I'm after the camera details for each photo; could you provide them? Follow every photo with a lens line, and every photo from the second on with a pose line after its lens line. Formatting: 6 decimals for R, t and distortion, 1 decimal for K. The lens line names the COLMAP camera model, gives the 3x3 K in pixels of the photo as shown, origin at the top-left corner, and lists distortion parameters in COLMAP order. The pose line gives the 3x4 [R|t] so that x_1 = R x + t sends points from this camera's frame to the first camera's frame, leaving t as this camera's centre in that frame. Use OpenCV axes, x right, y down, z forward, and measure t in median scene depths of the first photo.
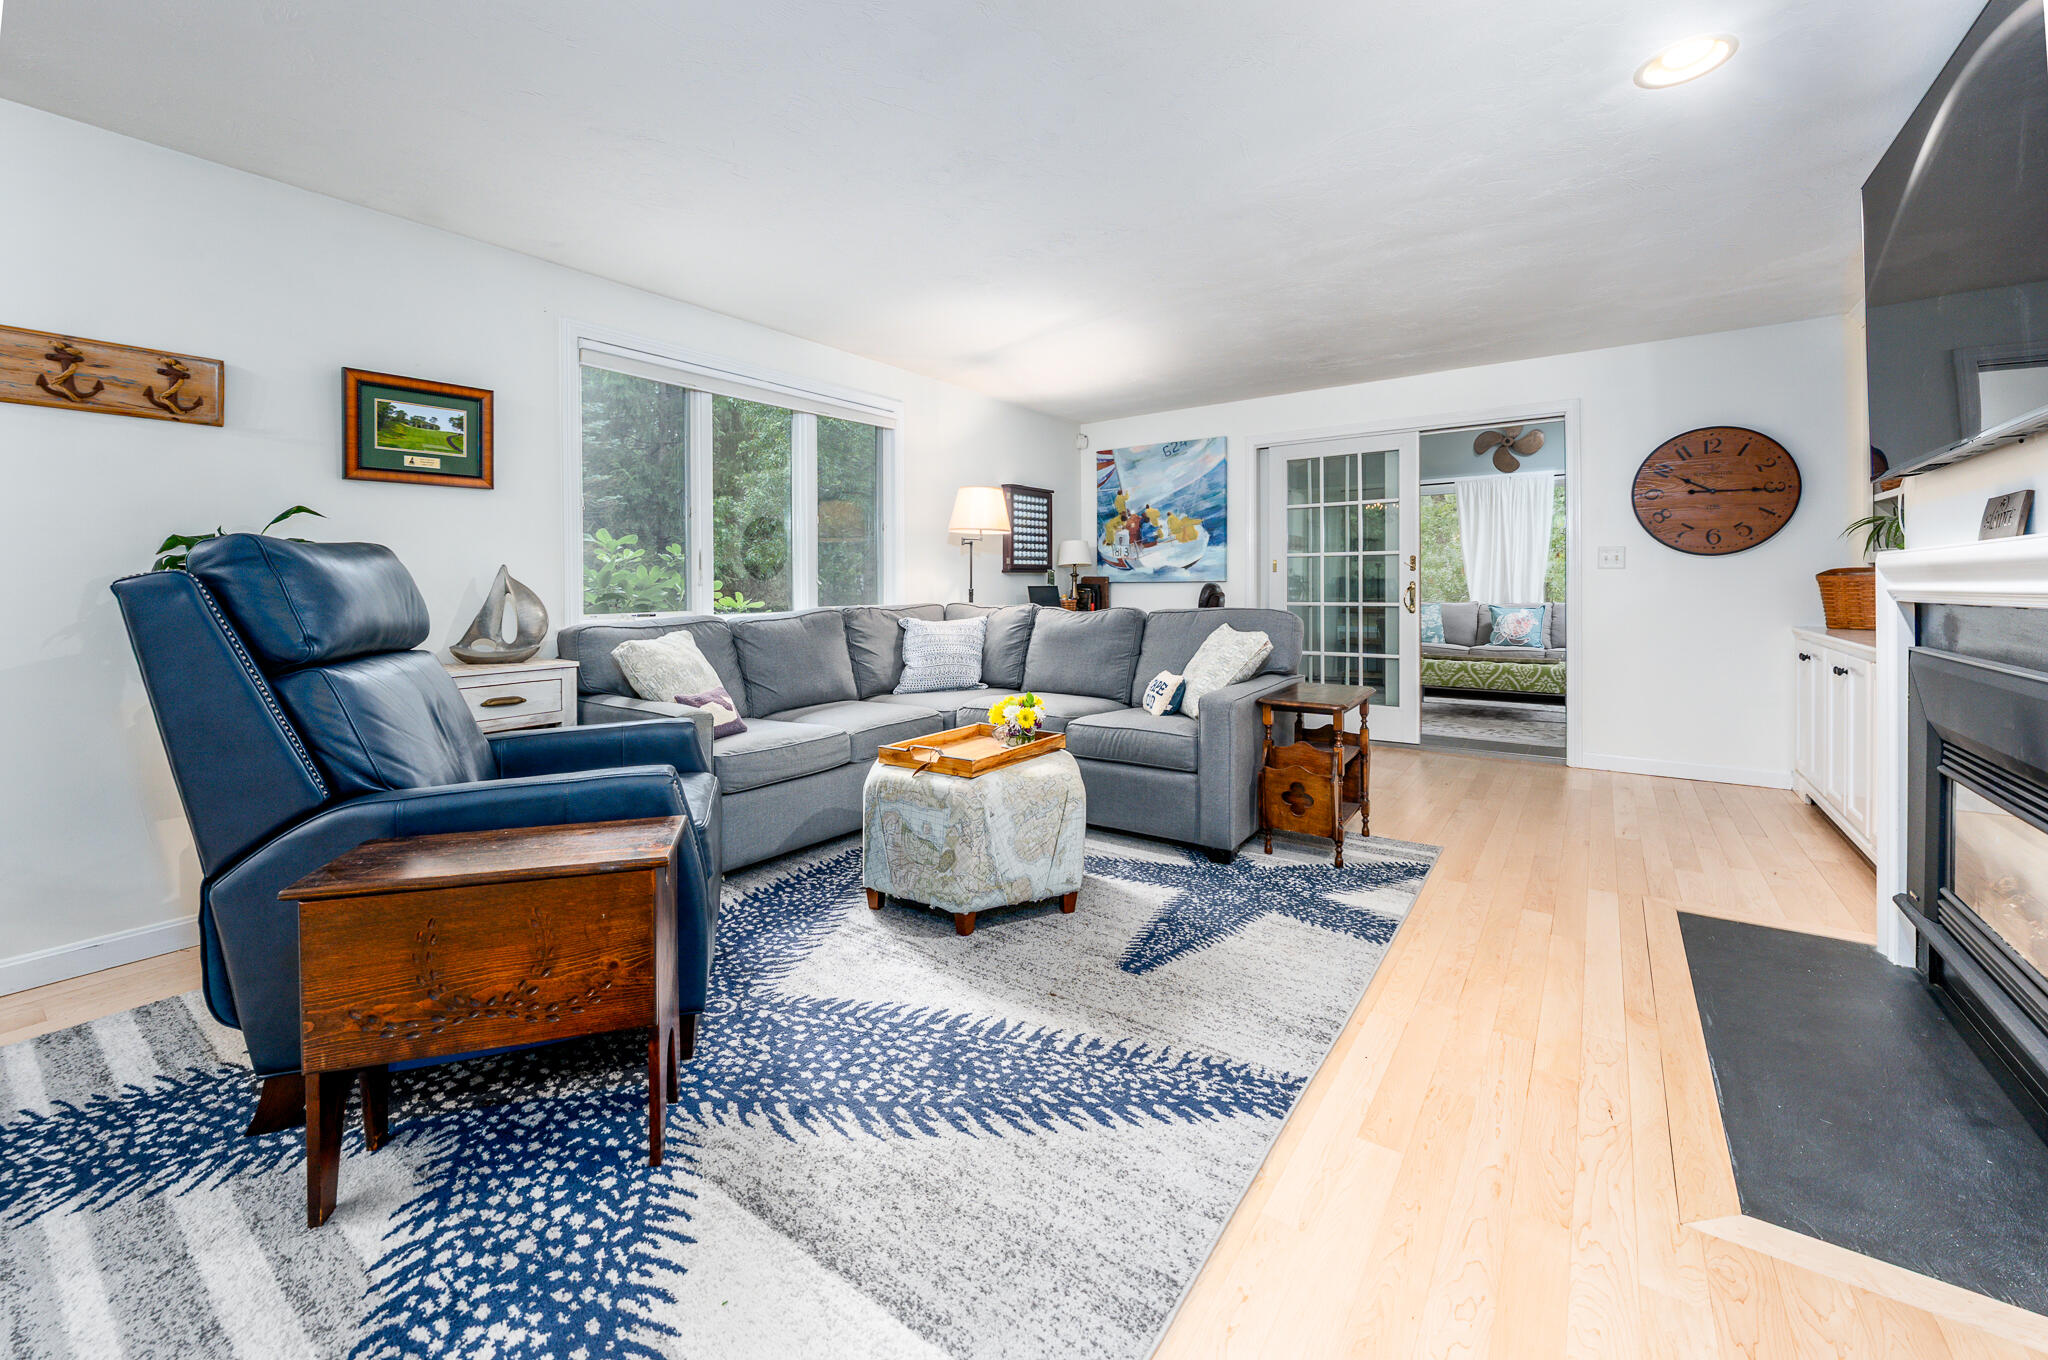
lens RADIAL K [[810.1, 0, 1022.2], [0, 810.1, 592.4], [0, 0, 1]] dist [0.000794, -0.000776]
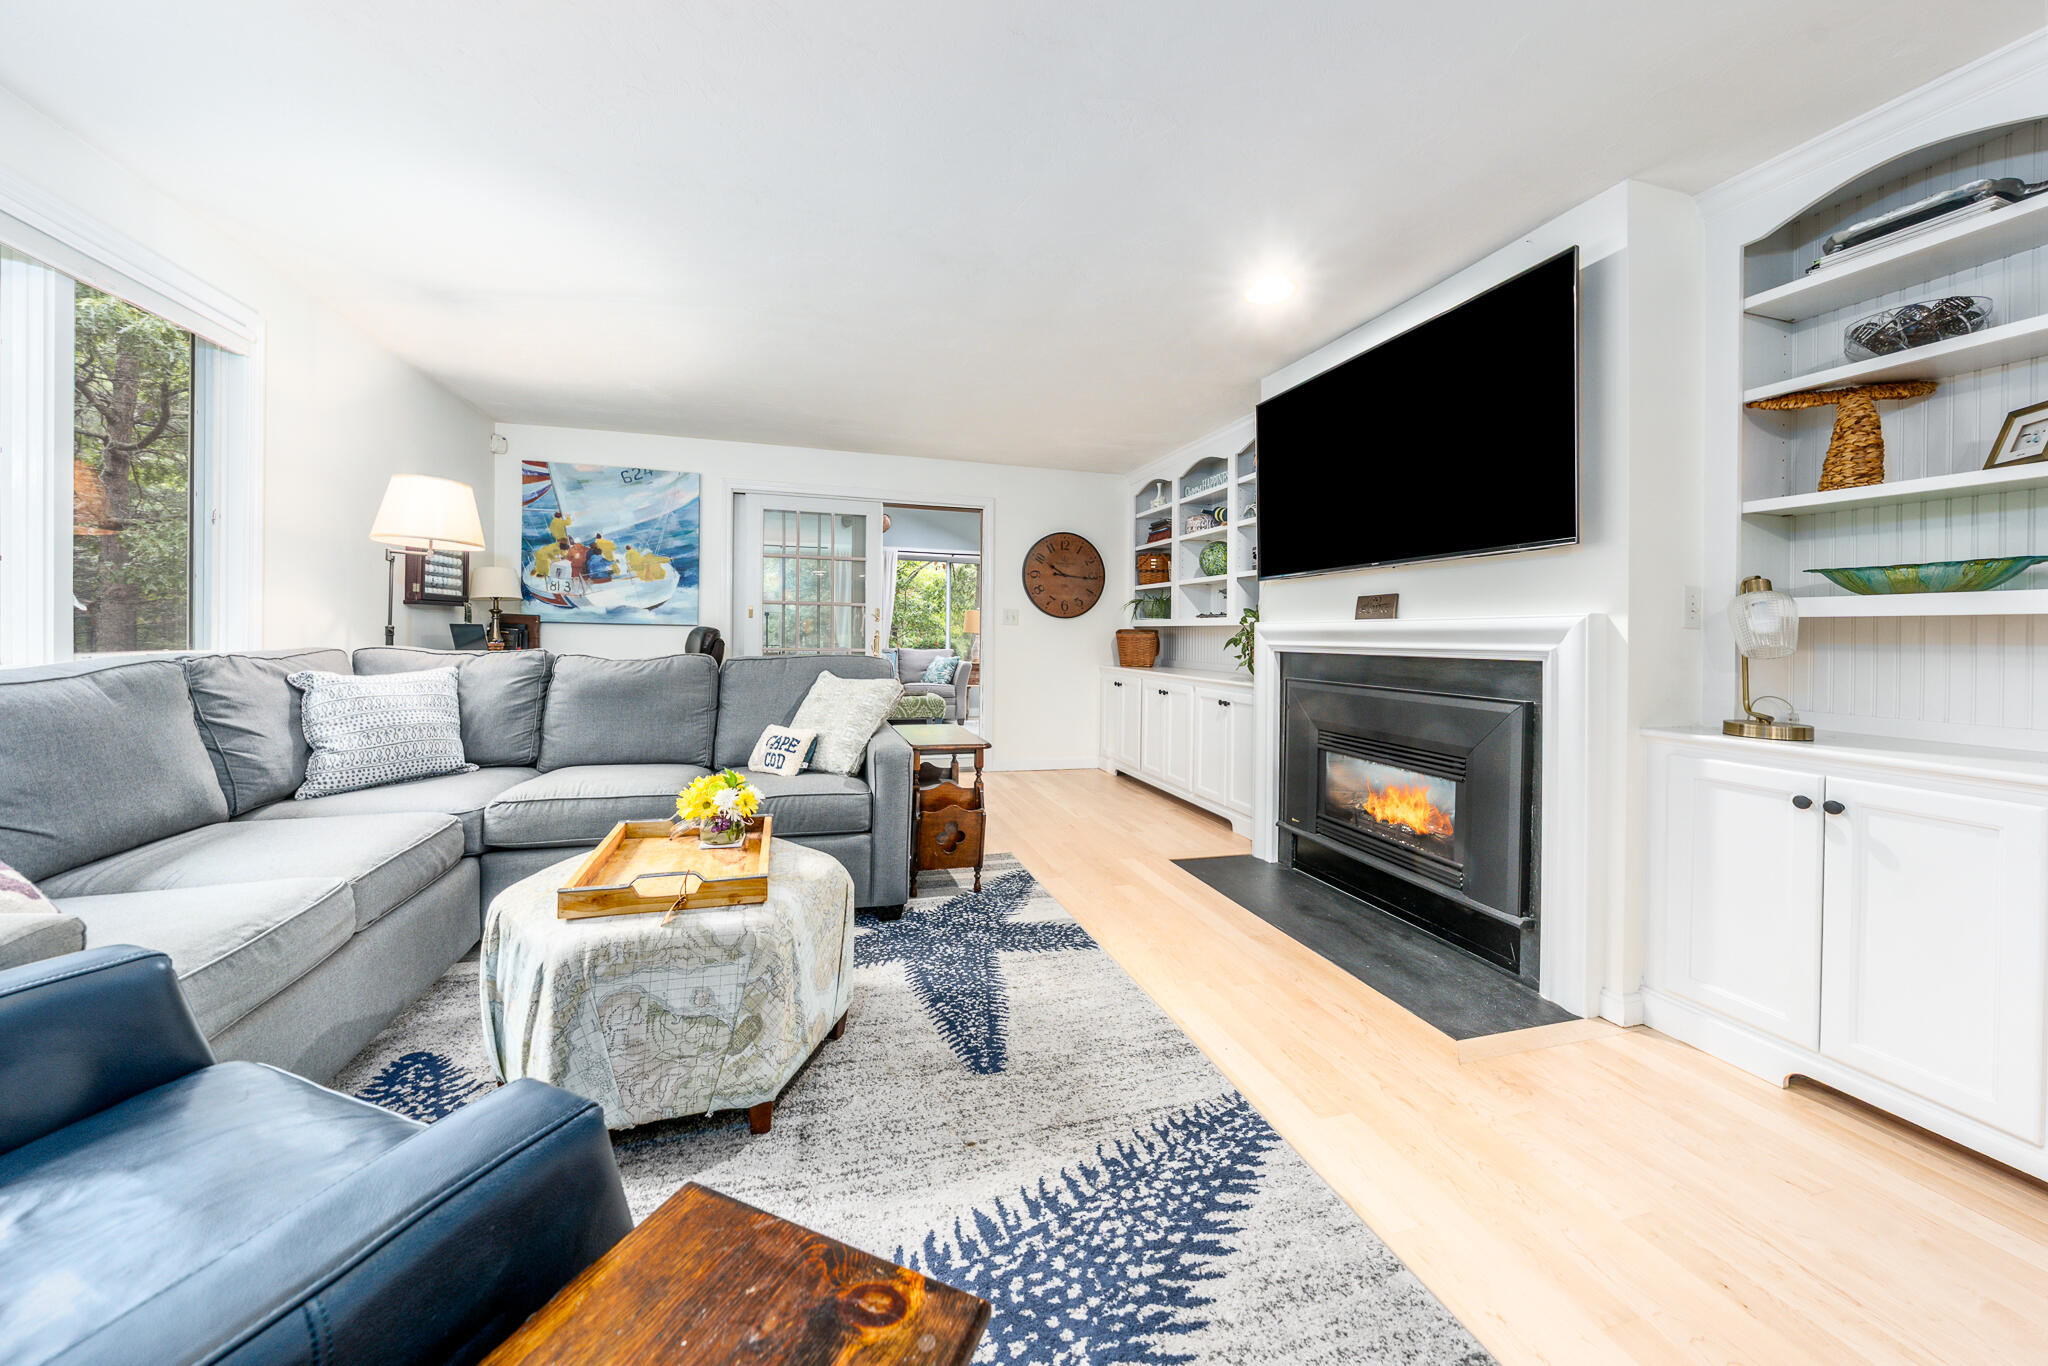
lens RADIAL K [[711.0, 0, 1000.3], [0, 711.0, 642.6], [0, 0, 1]] dist [-0.002809, -0.000534]
pose [[0.624461, 0.010383, 0.780987, -0.302837], [-0.016722, 0.999860, 0.000077, 0.001398], [-0.780877, -0.013108, 0.624547, 0.334488]]
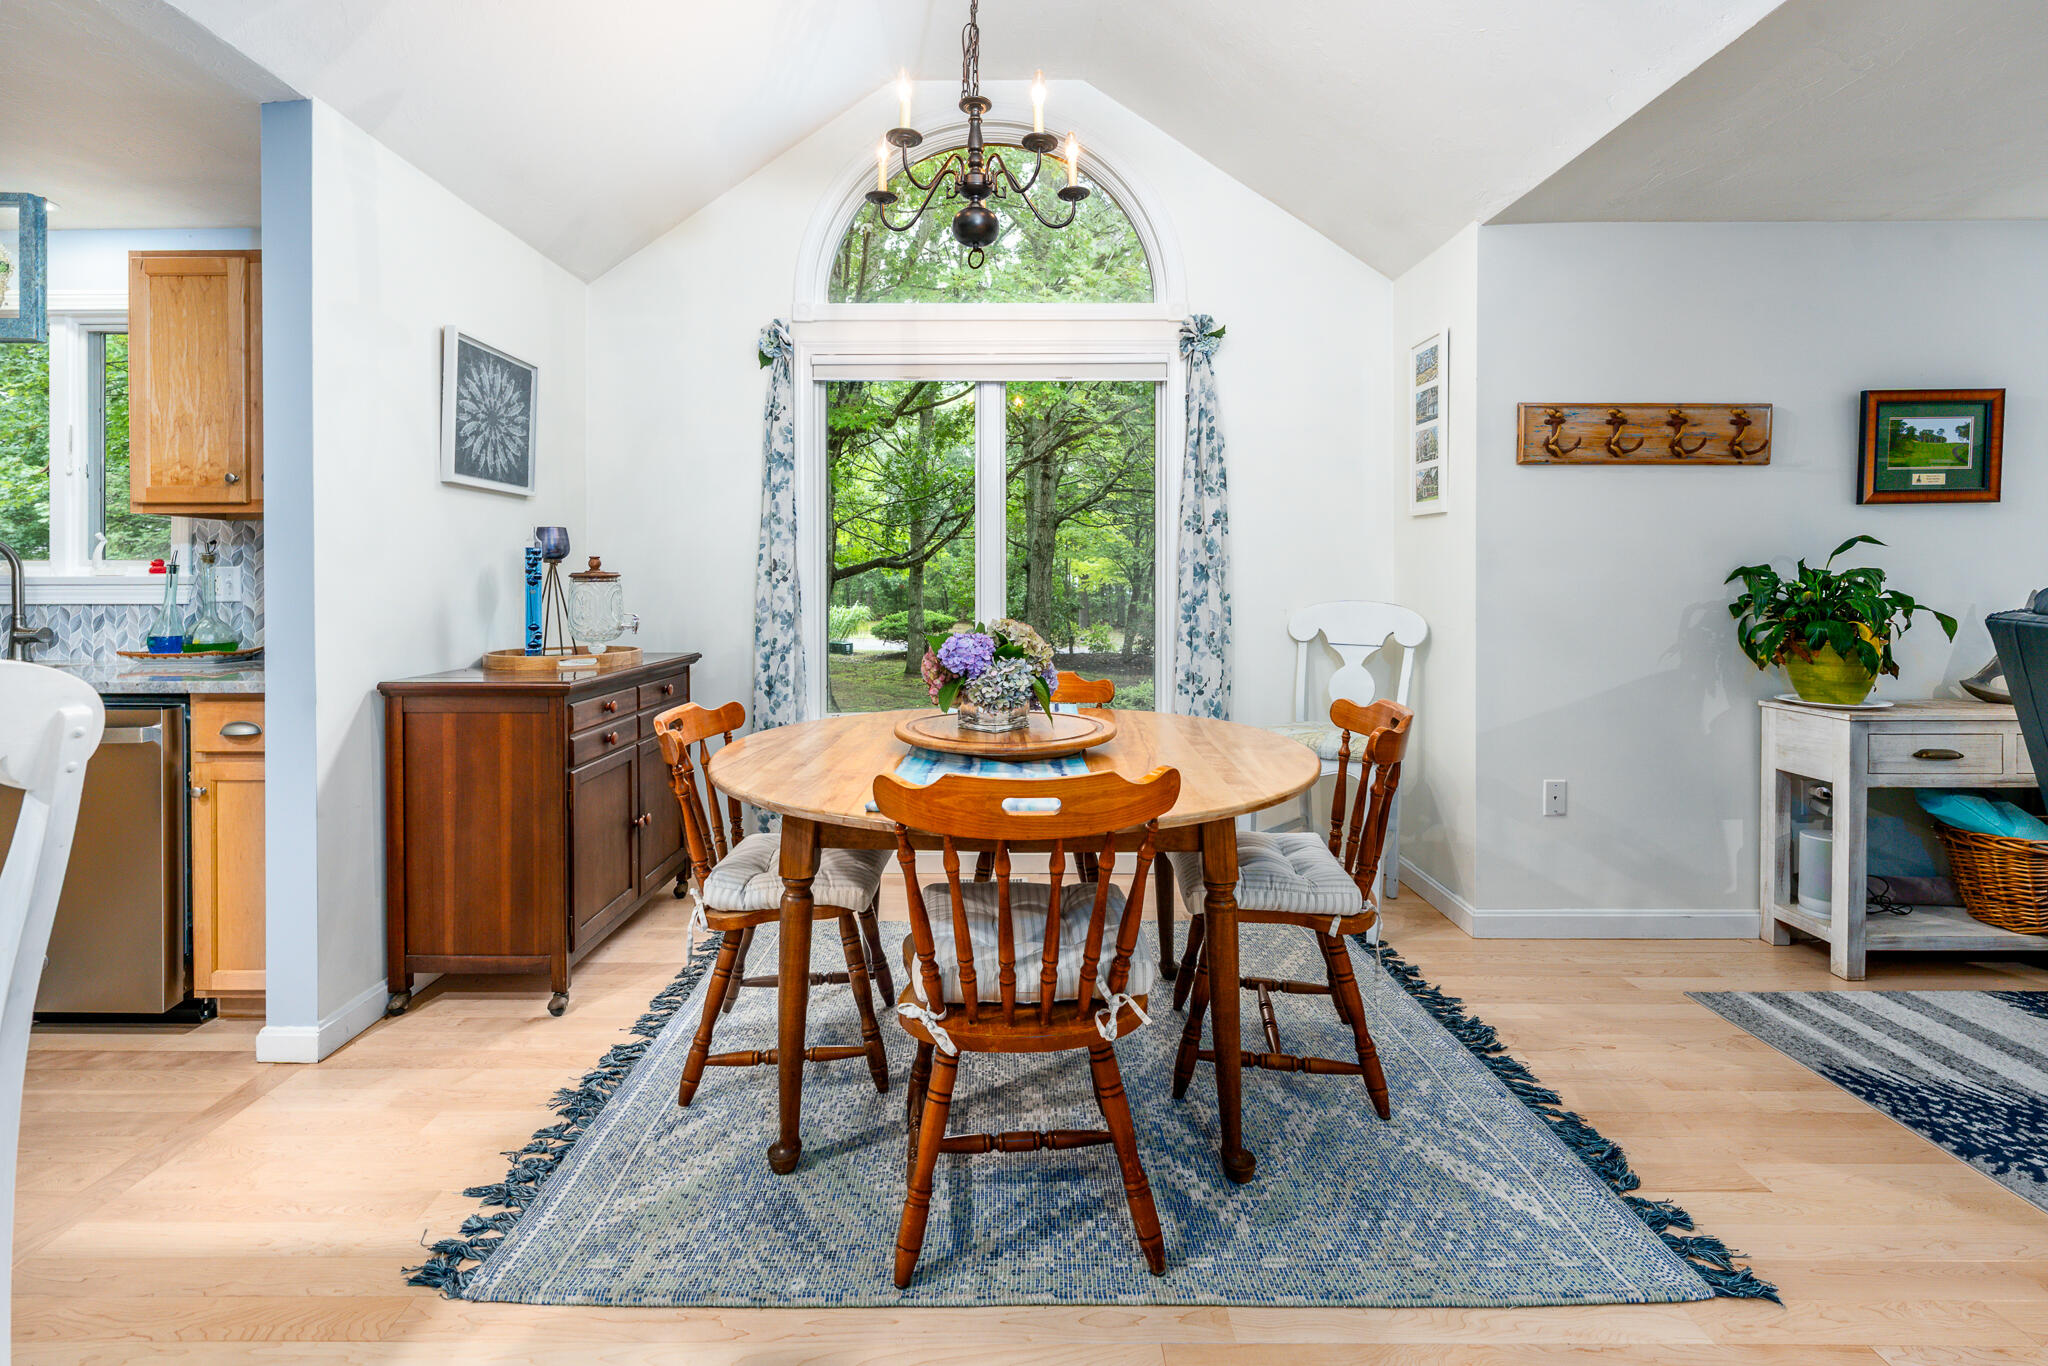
lens RADIAL K [[875.6, 0, 987.0], [0, 875.6, 594.2], [0, 0, 1]] dist [-0.004987, -0.000448]
pose [[0.580415, 0.013355, -0.814211, -0.461794], [-0.008330, 0.999911, 0.010463, -0.025647], [0.814278, 0.000709, 0.580474, -0.375816]]
